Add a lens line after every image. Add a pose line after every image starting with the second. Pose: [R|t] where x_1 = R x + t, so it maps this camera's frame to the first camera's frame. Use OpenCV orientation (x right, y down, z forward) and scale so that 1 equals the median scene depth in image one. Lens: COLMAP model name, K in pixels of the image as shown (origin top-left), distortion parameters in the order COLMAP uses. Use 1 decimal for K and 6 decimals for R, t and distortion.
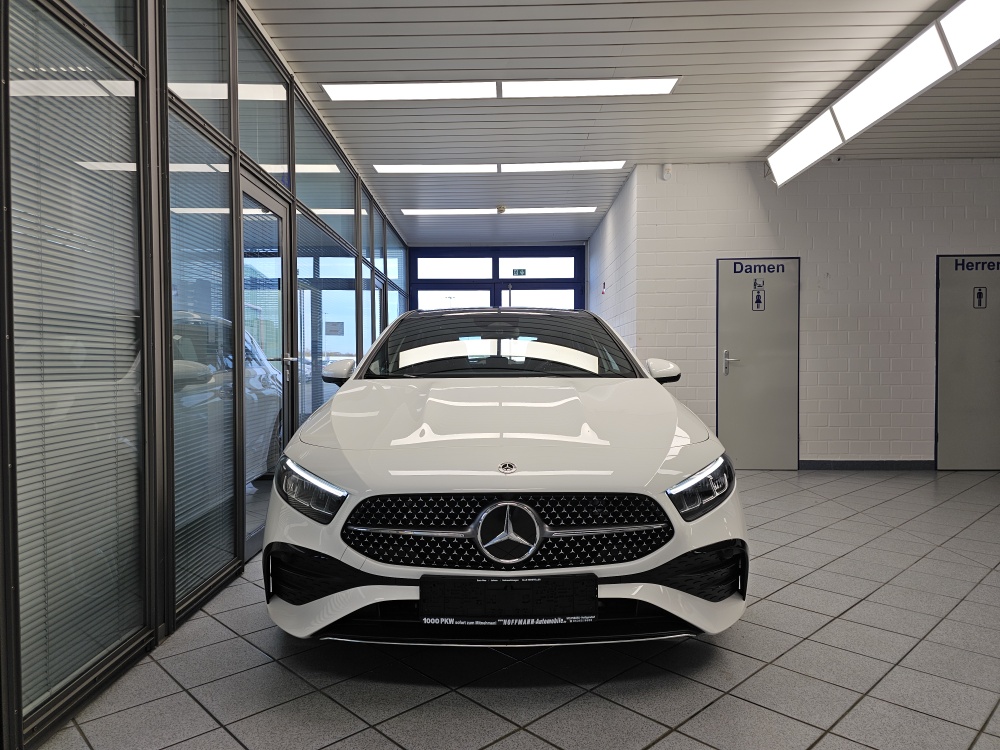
lens RADIAL K [[681.6, 0, 507.1], [0, 681.6, 368.7], [0, 0, 1]] dist [0.044945, -0.057065]
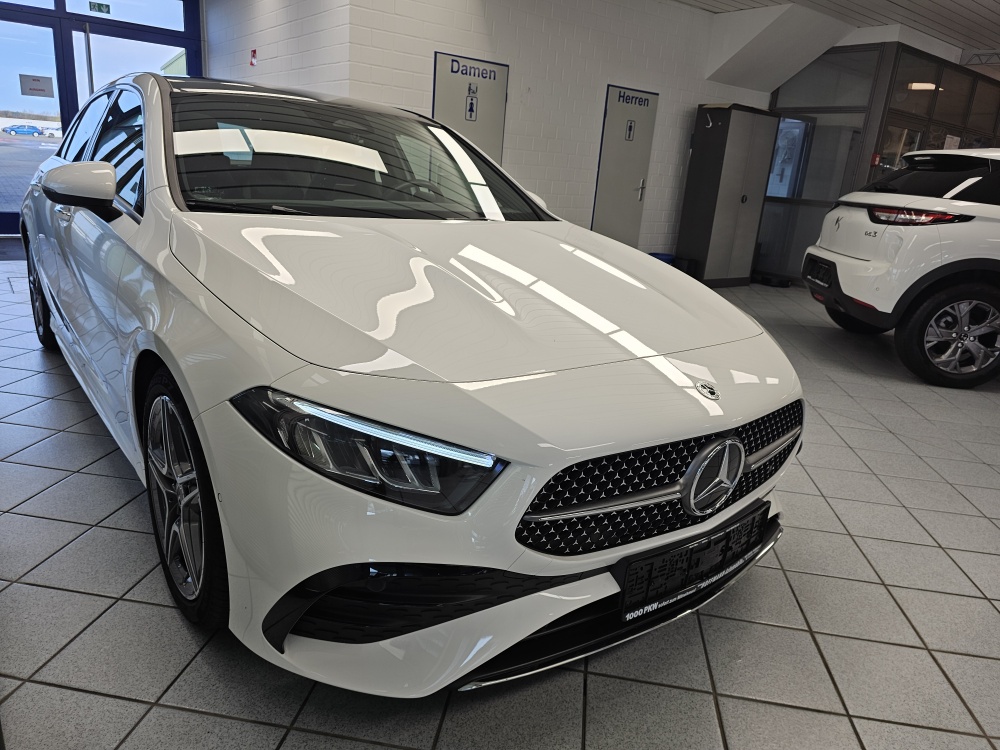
lens RADIAL K [[681.6, 0, 507.1], [0, 681.6, 368.7], [0, 0, 1]] dist [0.044945, -0.057065]
pose [[0.788168, -0.103521, 0.606692, -0.191576], [-0.083697, 0.958567, 0.272295, -0.019369], [-0.609743, -0.265393, 0.746847, 0.188046]]
